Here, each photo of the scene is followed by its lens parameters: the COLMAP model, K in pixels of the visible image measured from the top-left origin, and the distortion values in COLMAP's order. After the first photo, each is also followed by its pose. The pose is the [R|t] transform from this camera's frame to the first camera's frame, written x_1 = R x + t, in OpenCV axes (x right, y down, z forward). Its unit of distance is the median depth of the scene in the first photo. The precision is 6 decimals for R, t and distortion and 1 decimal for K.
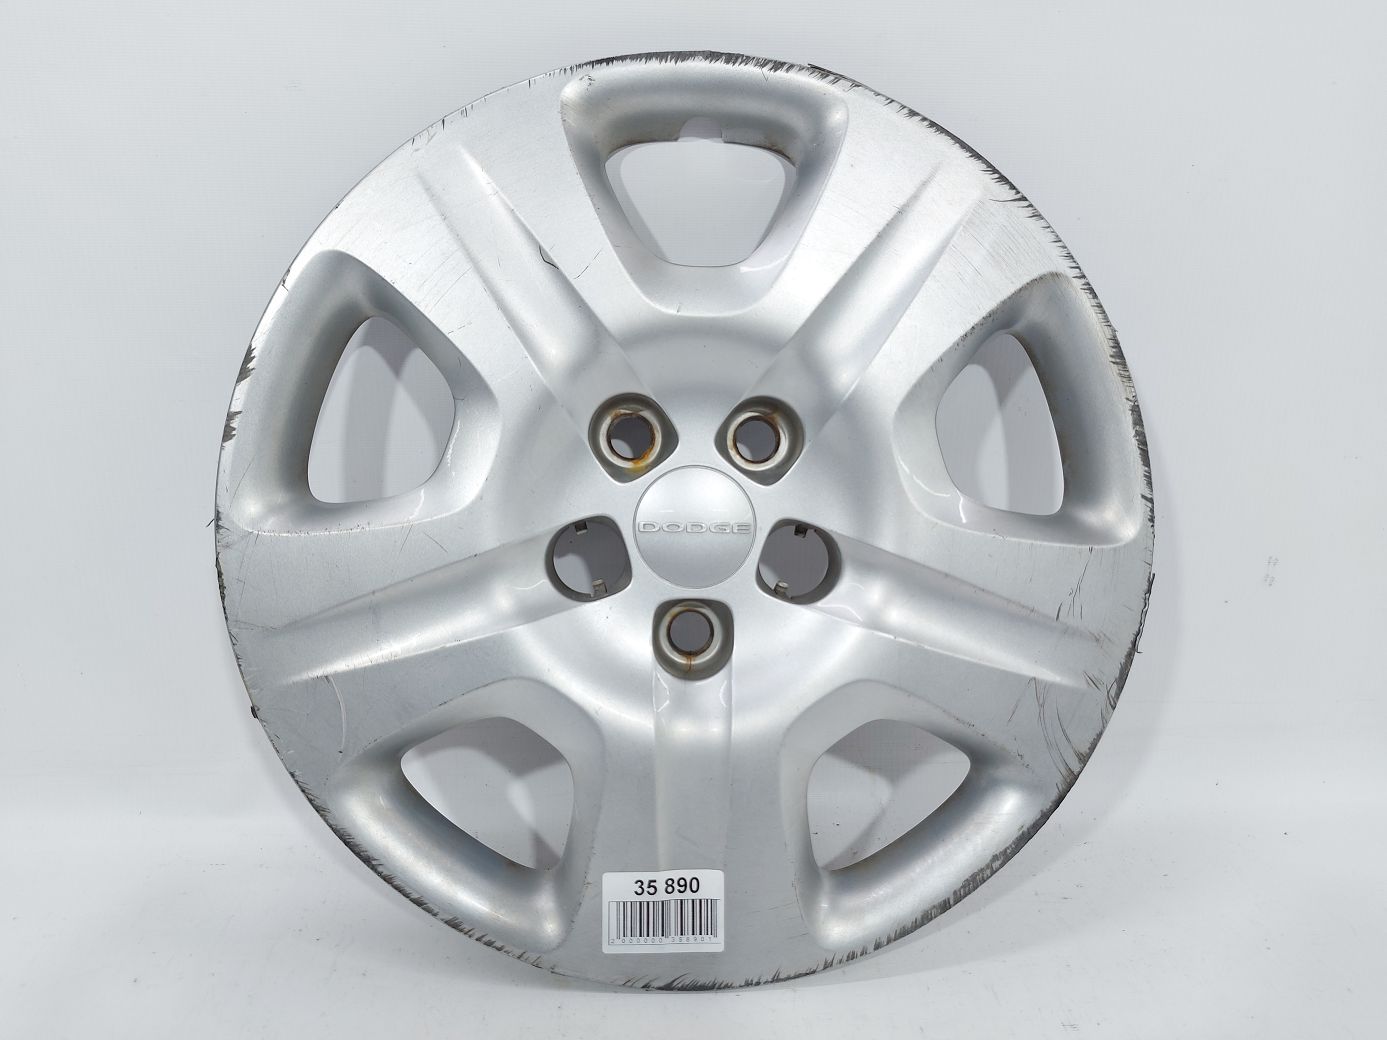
lens RADIAL K [[993.4, 0, 686.6], [0, 993.4, 509.9], [0, 0, 1]] dist [0.065251, -0.113706]
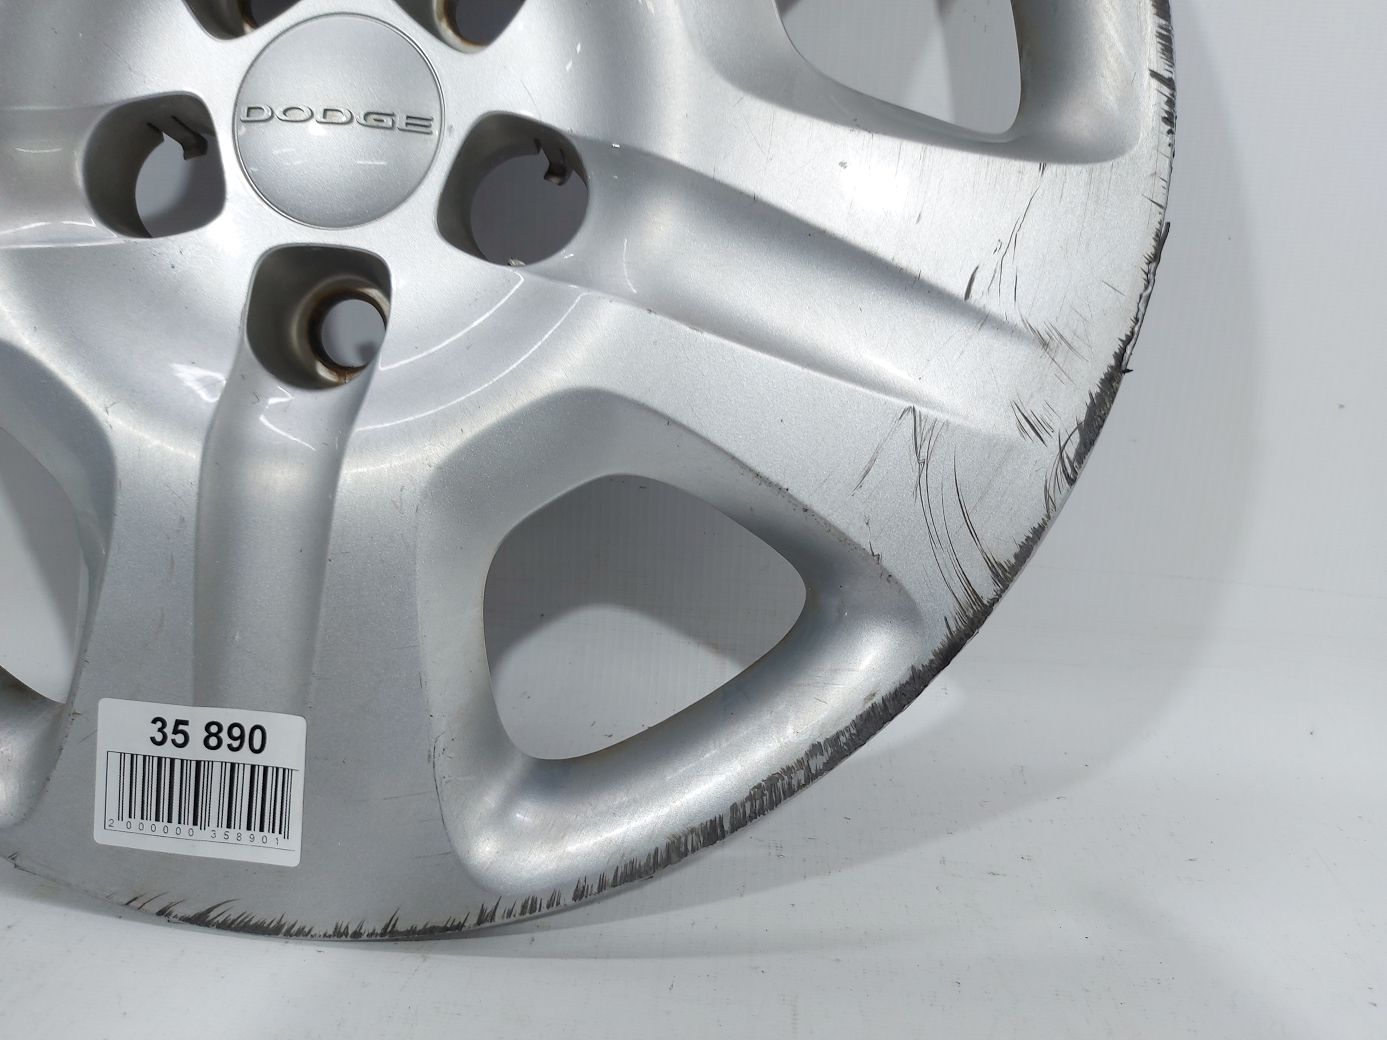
lens RADIAL K [[993.4, 0, 686.6], [0, 993.4, 509.9], [0, 0, 1]] dist [0.065251, -0.113706]
pose [[0.988549, 0.071962, -0.132635, 0.302764], [-0.078267, 0.996007, -0.042949, 0.251600], [0.129015, 0.052838, 0.990234, 0.471321]]
